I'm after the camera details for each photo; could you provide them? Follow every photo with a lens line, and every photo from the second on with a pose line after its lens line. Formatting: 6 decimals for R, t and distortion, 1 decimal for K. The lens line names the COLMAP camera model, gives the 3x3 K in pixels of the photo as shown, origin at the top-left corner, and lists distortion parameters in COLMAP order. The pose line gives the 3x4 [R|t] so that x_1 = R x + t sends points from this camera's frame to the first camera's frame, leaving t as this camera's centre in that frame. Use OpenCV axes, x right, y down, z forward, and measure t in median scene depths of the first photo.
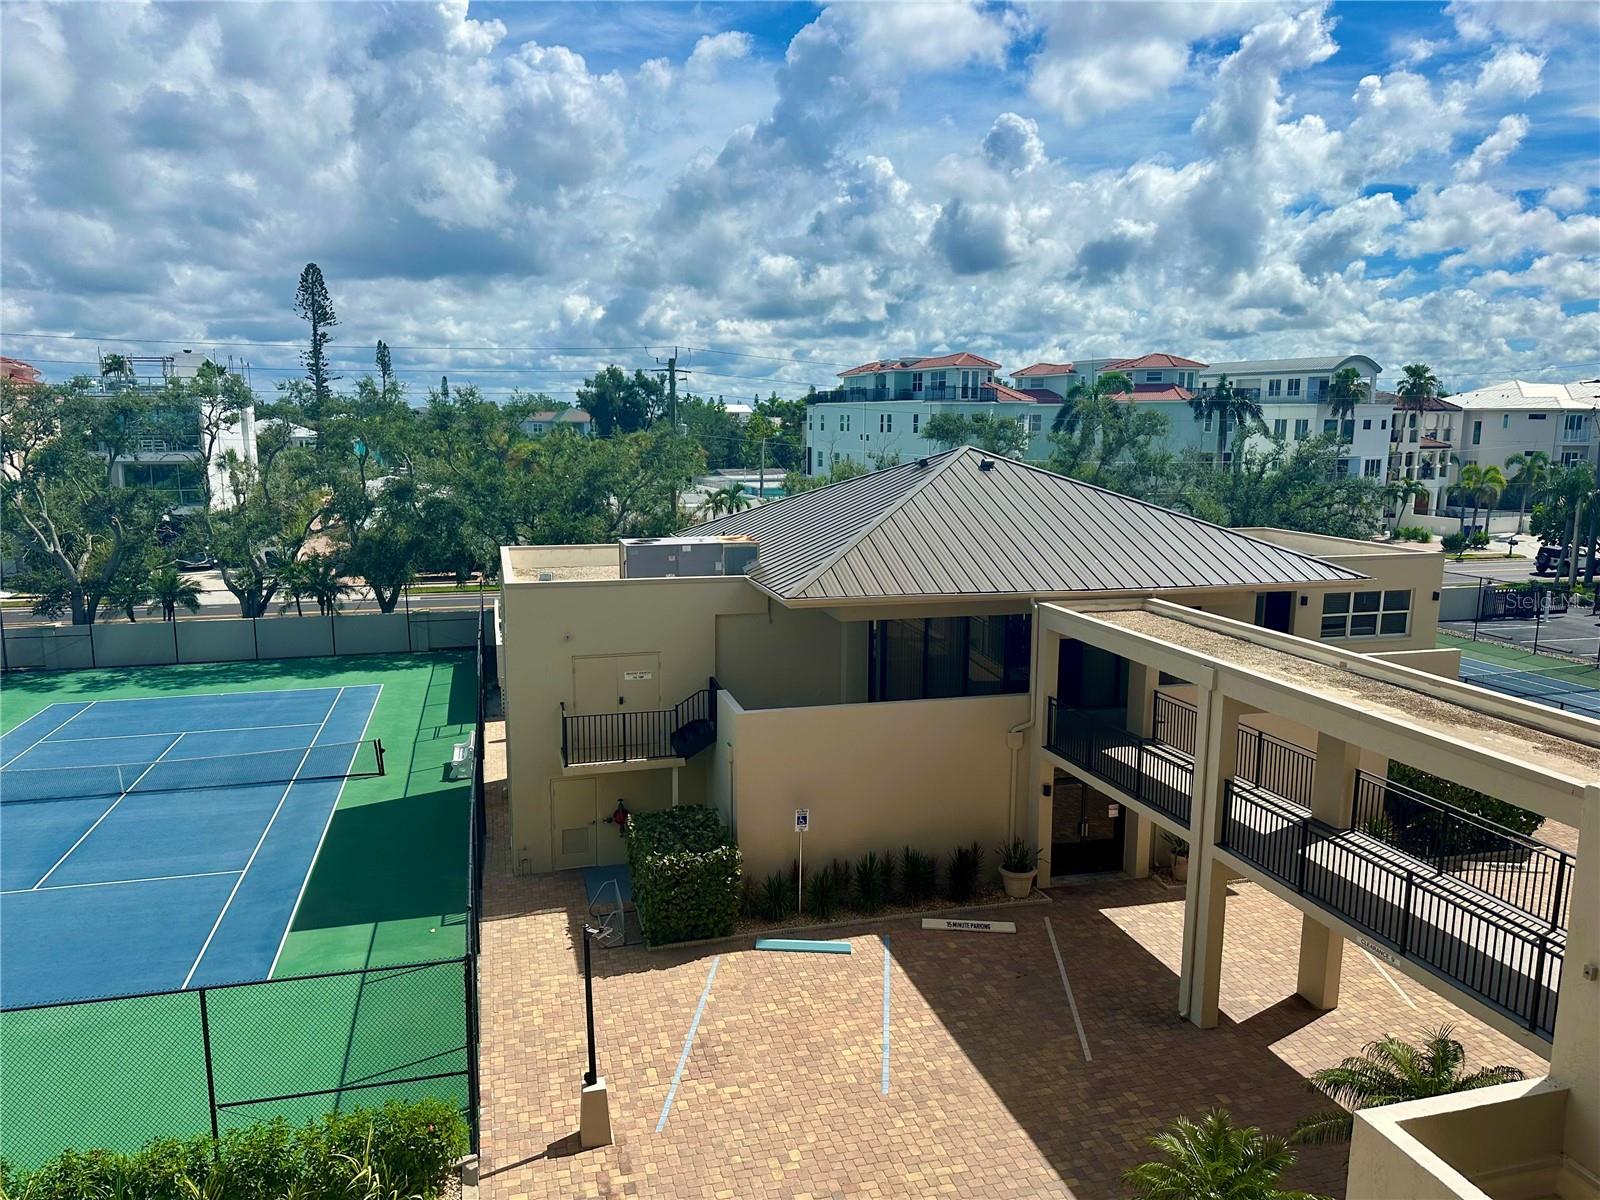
lens RADIAL K [[1122.1, 0, 793.0], [0, 1122.1, 612.0], [0, 0, 1]] dist [0.042564, -0.001764]
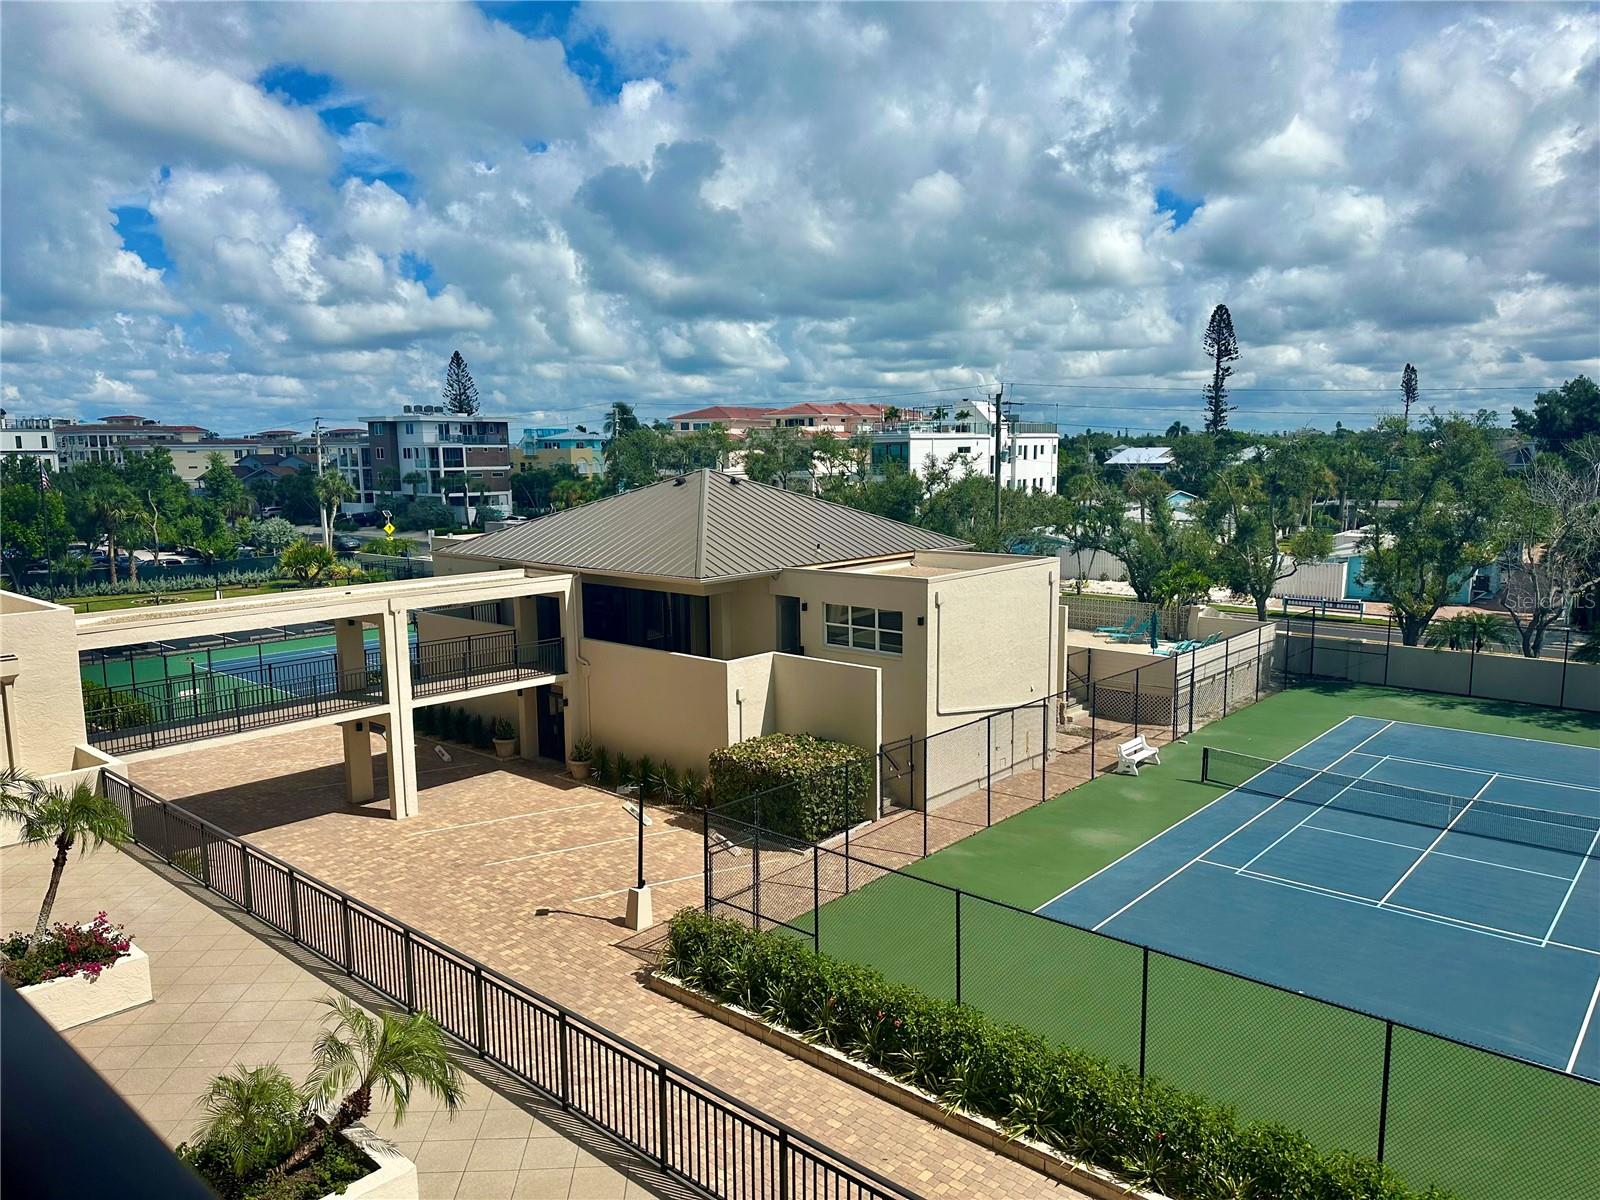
lens RADIAL K [[1122.1, 0, 793.3], [0, 1122.1, 600.0], [0, 0, 1]] dist [0.042564, -0.001764]
pose [[0.563541, 0.105901, -0.819272, 0.446618], [-0.133444, 0.990394, 0.036231, -0.018325], [0.815239, 0.088909, 0.572259, 0.113313]]
